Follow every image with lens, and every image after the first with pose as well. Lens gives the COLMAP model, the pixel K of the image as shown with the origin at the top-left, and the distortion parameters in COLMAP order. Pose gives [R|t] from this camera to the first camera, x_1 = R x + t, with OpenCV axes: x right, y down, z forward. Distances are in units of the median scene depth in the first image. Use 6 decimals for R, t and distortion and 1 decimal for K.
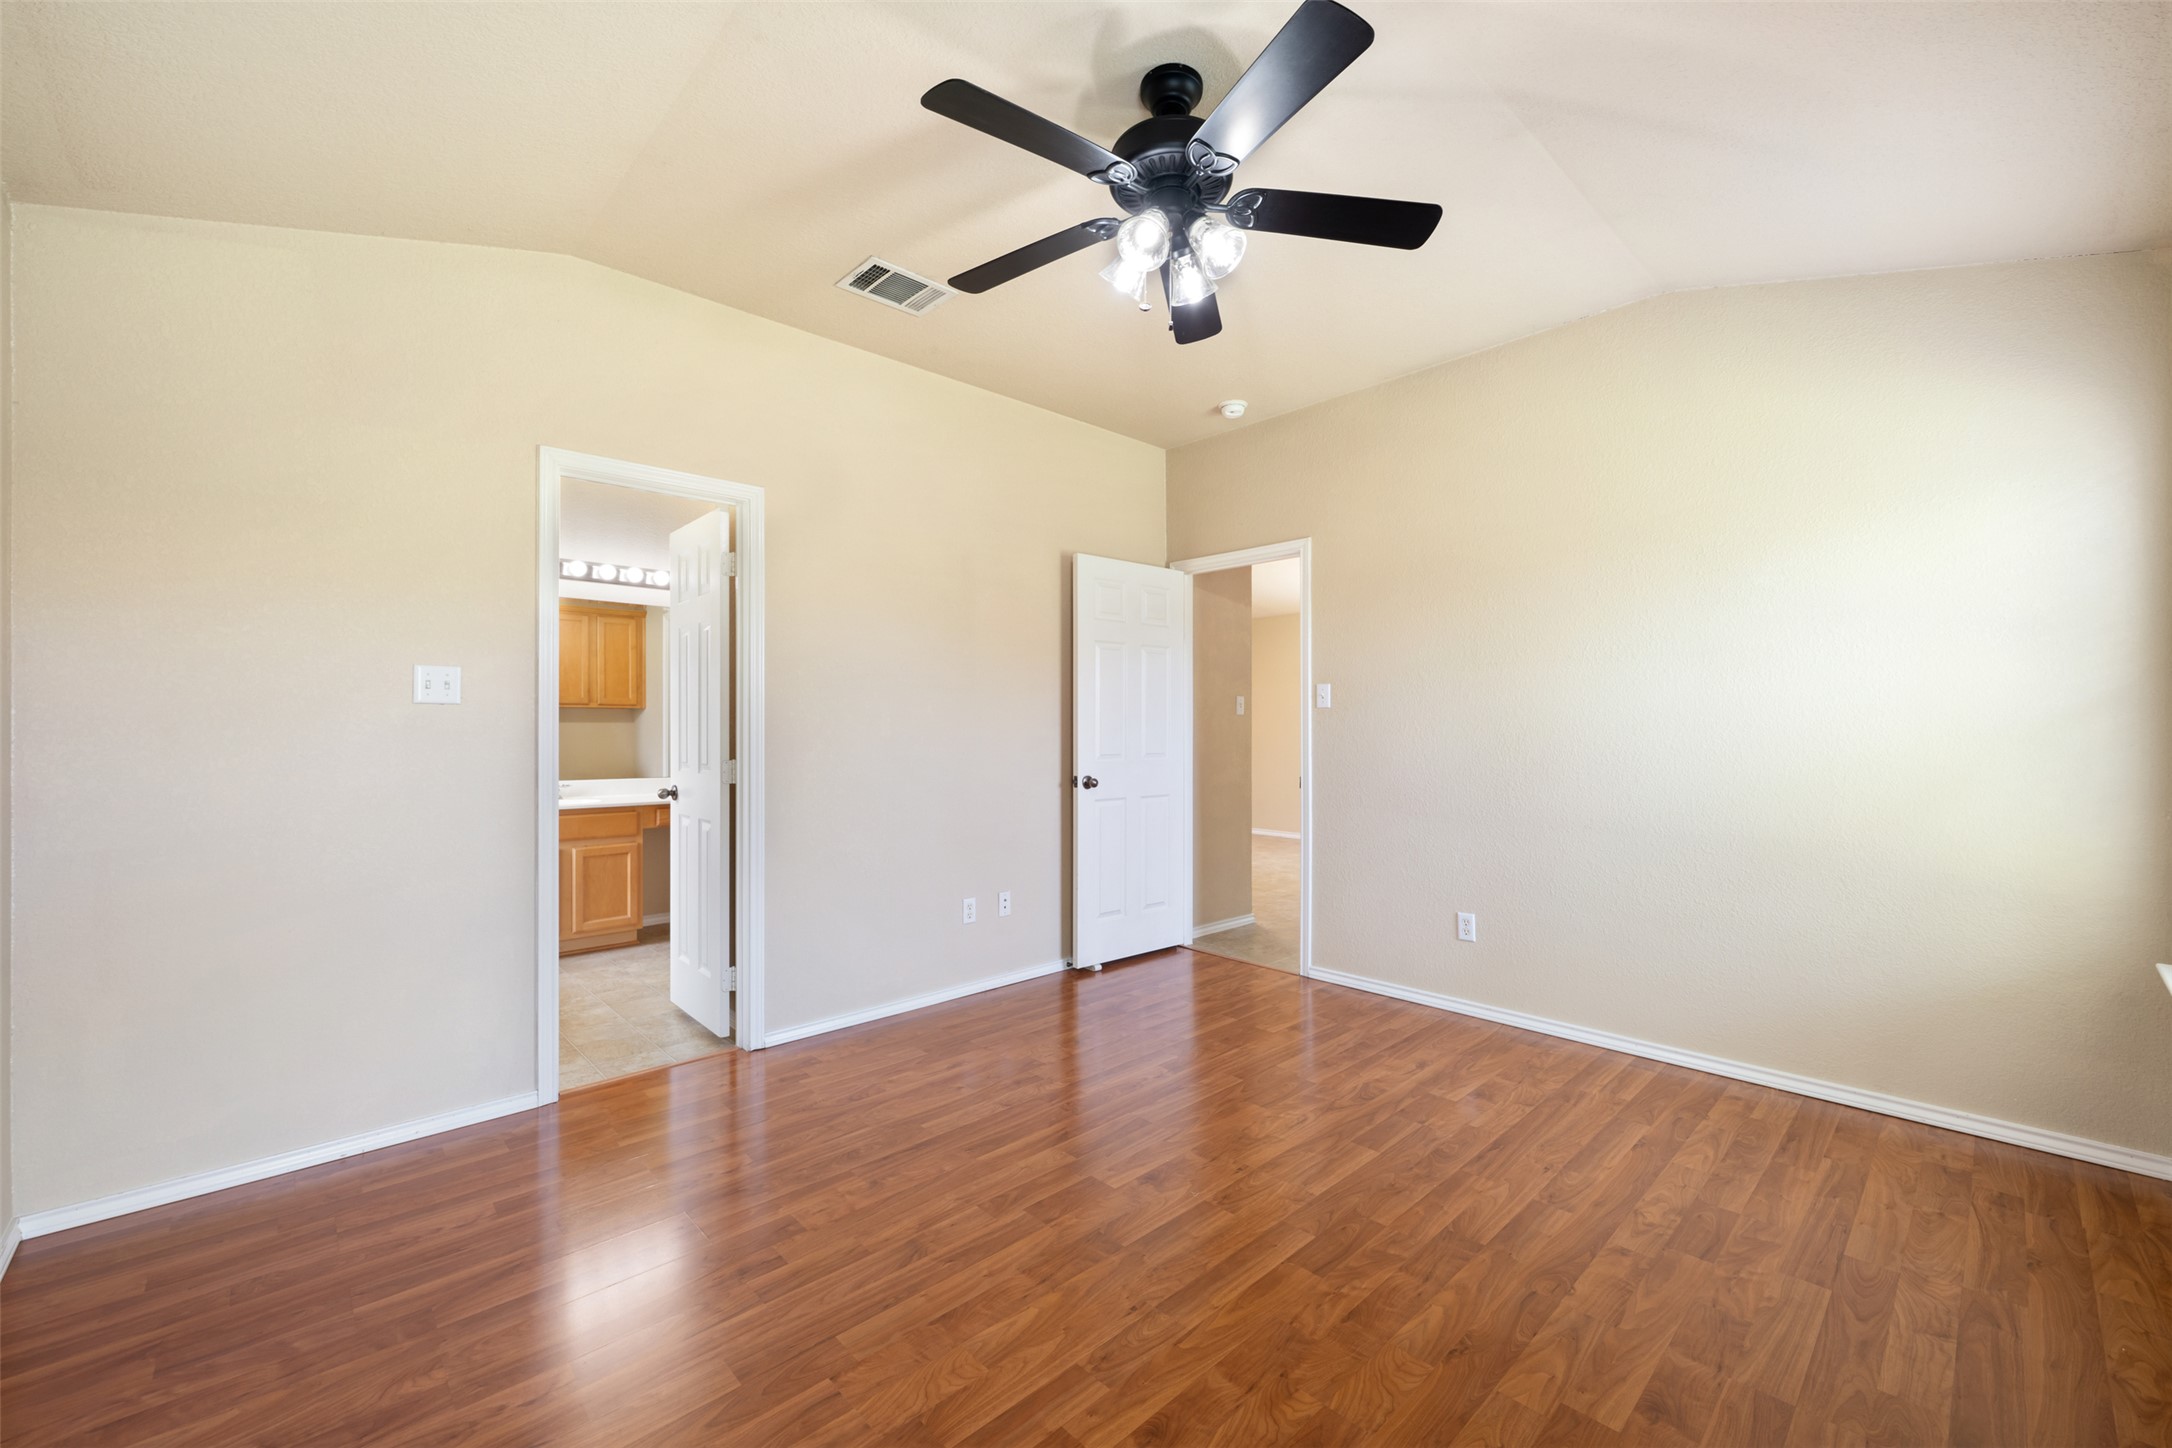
lens RADIAL K [[863.5, 0, 1079.8], [0, 863.5, 732.9], [0, 0, 1]] dist [0.001592, -0.000388]
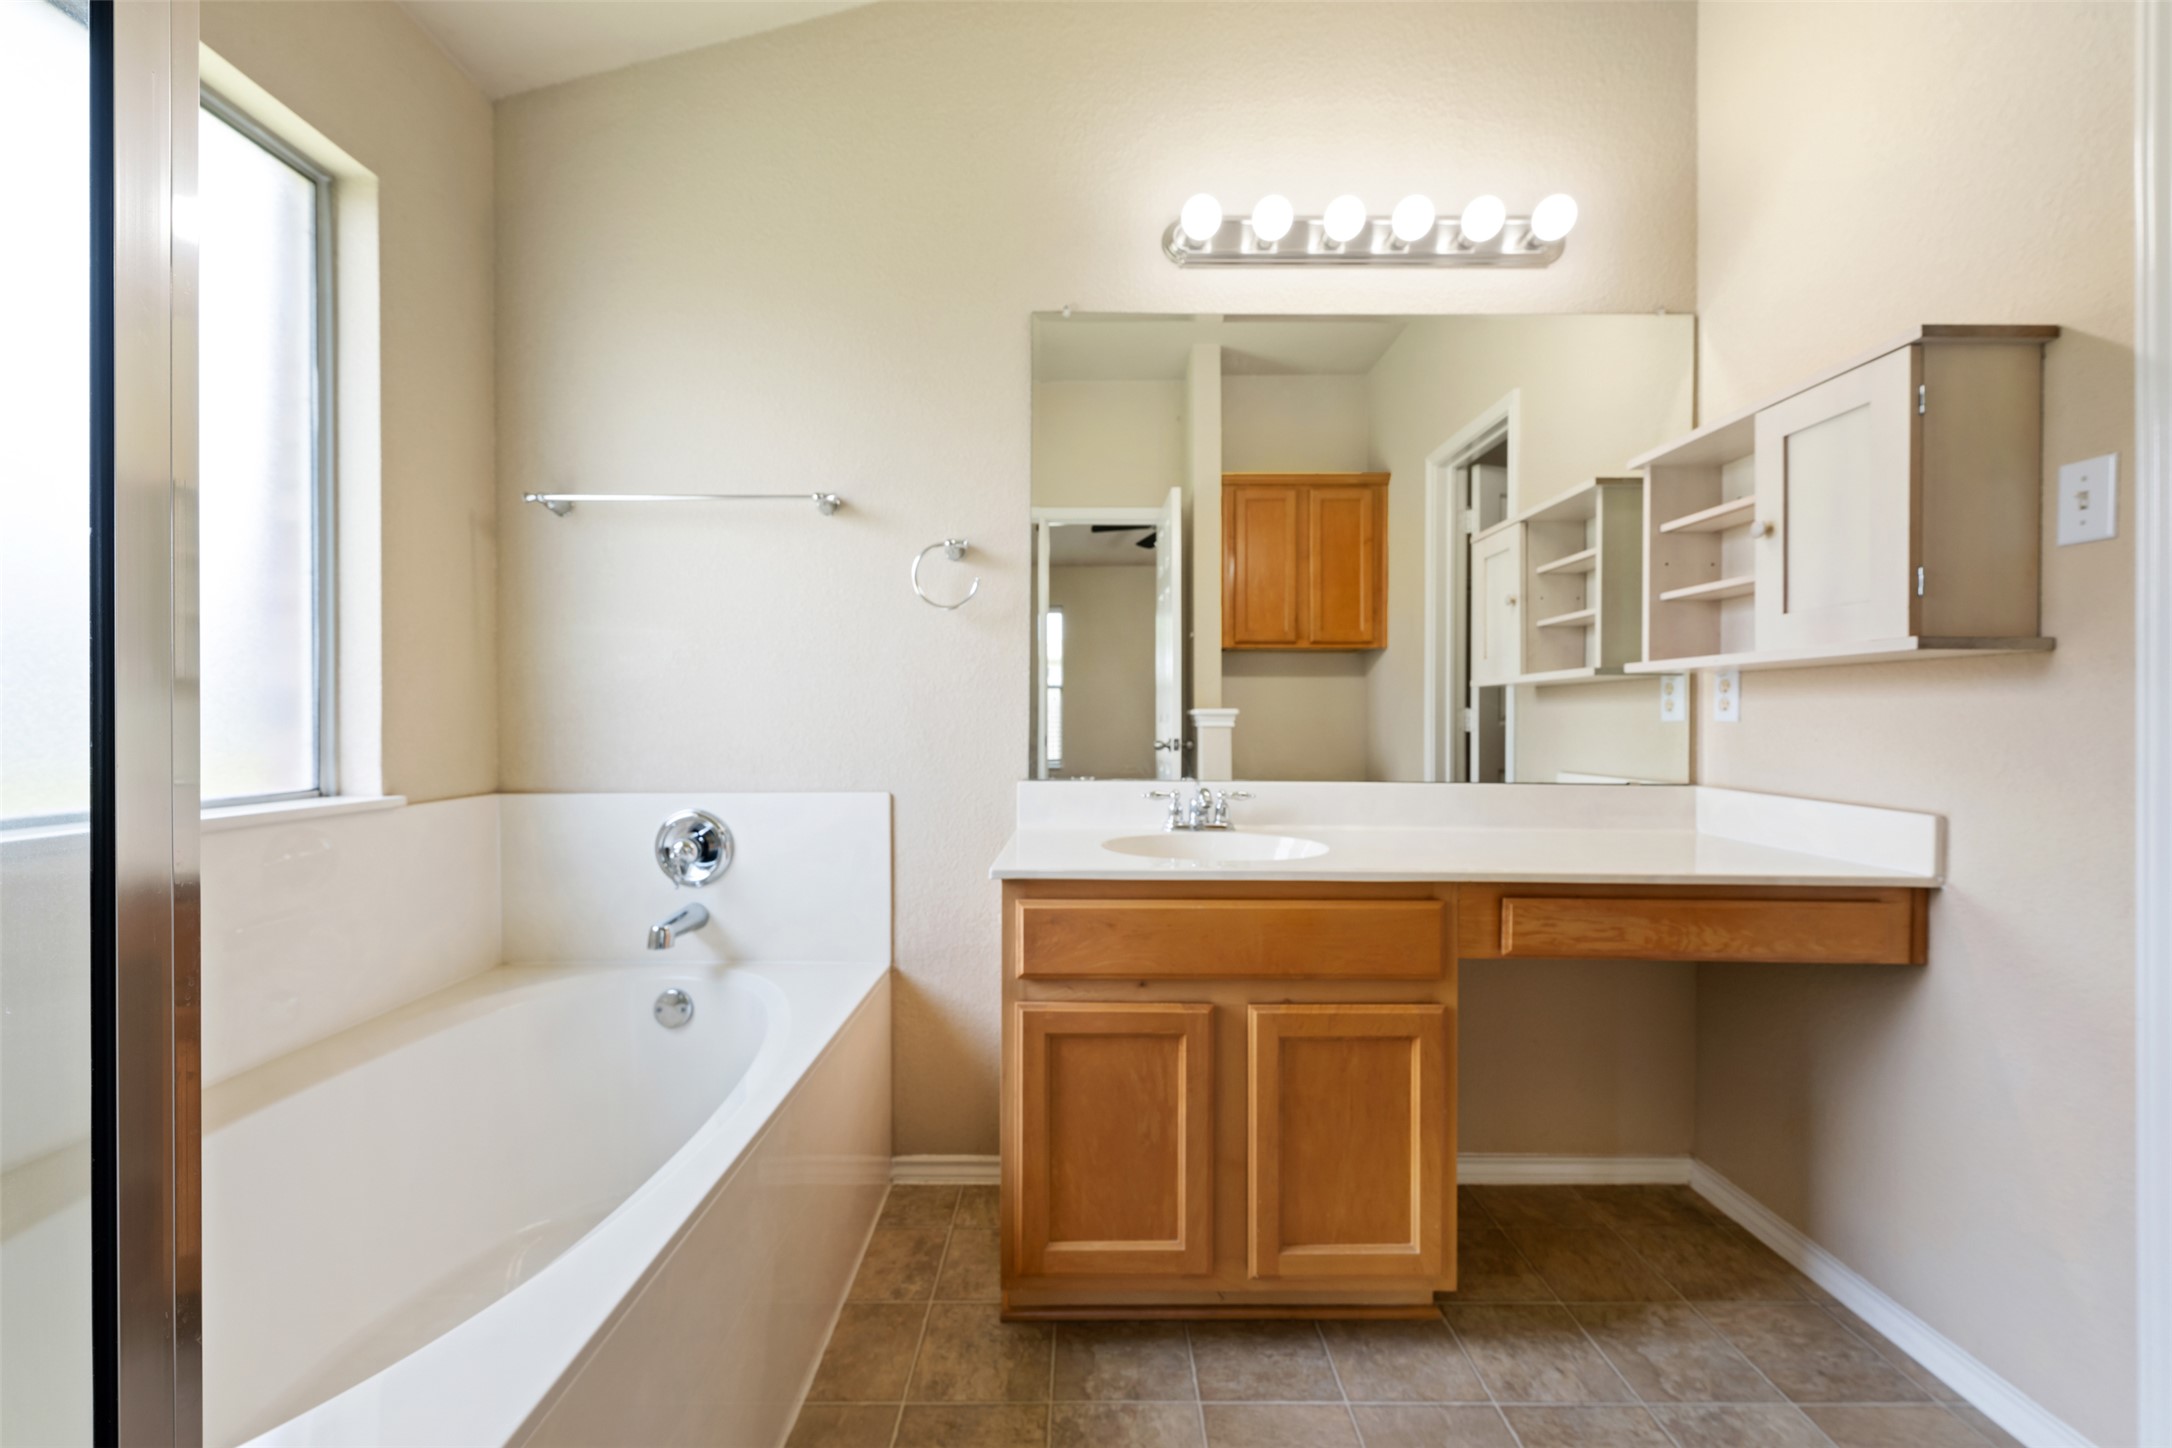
lens RADIAL K [[863.5, 0, 1087.2], [0, 863.5, 722.3], [0, 0, 1]] dist [0.001592, -0.000388]
pose [[0.728791, 0.002410, -0.684732, -0.376327], [-0.002175, 0.999997, 0.001205, 0.028245], [0.684732, 0.000611, 0.728794, 0.662124]]
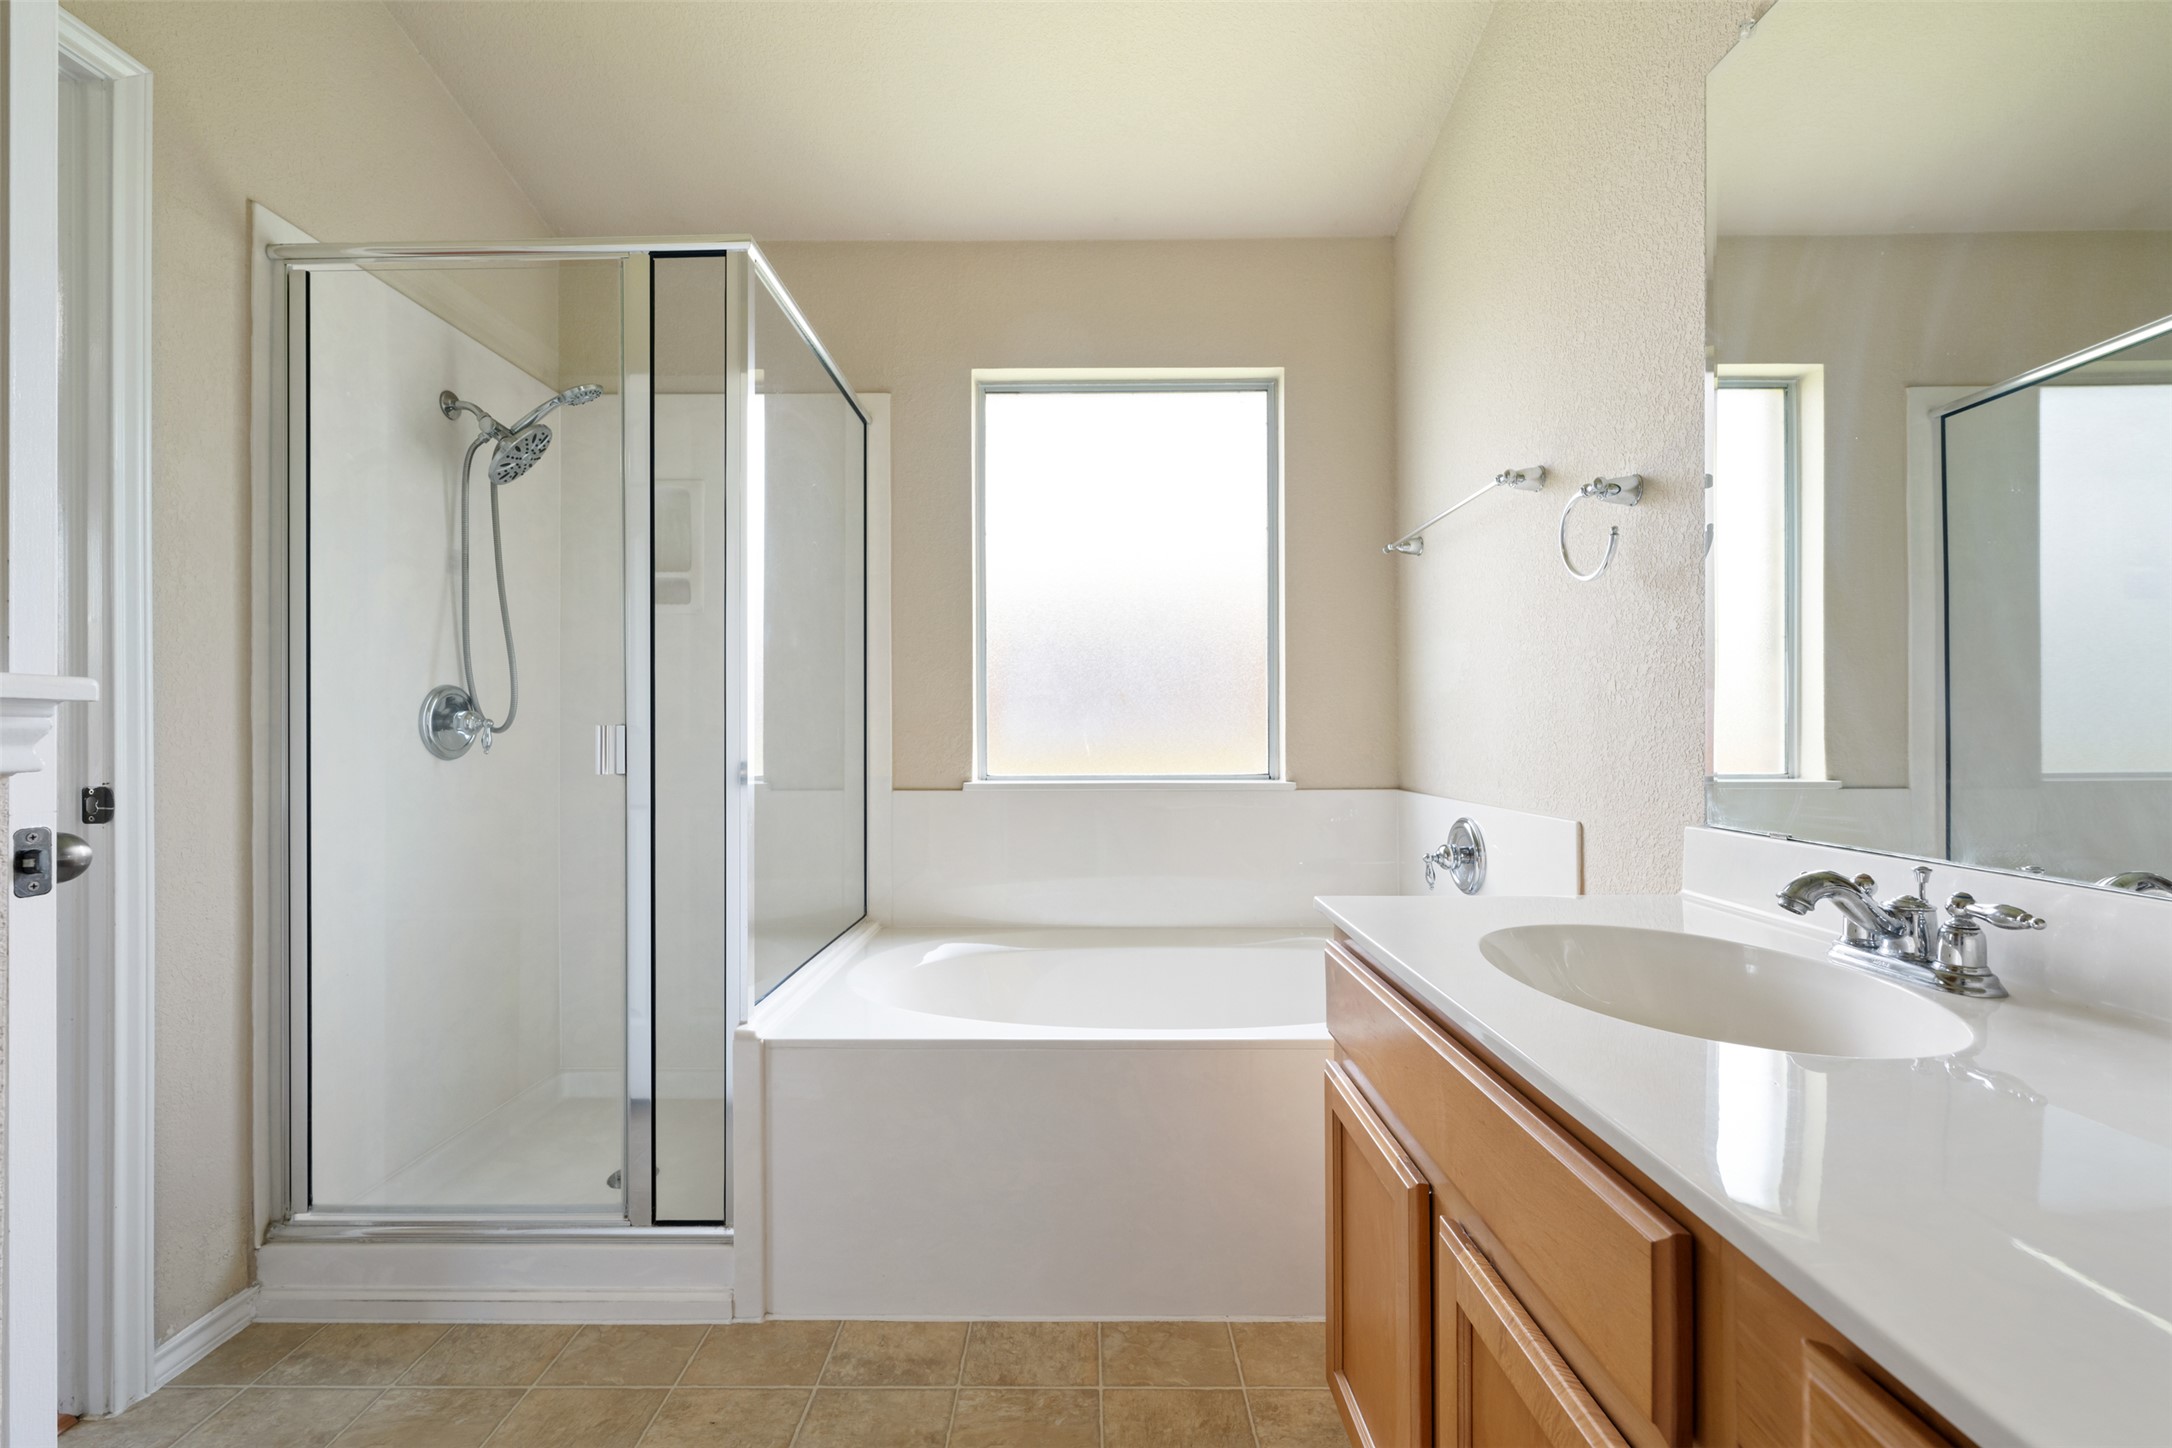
lens RADIAL K [[863.5, 0, 1076.2], [0, 863.5, 729.3], [0, 0, 1]] dist [0.001592, -0.000388]
pose [[-0.690184, -0.003441, -0.723626, -0.362453], [-0.001634, 0.999994, -0.003196, 0.029147], [0.723632, -0.001024, -0.690185, 0.962990]]
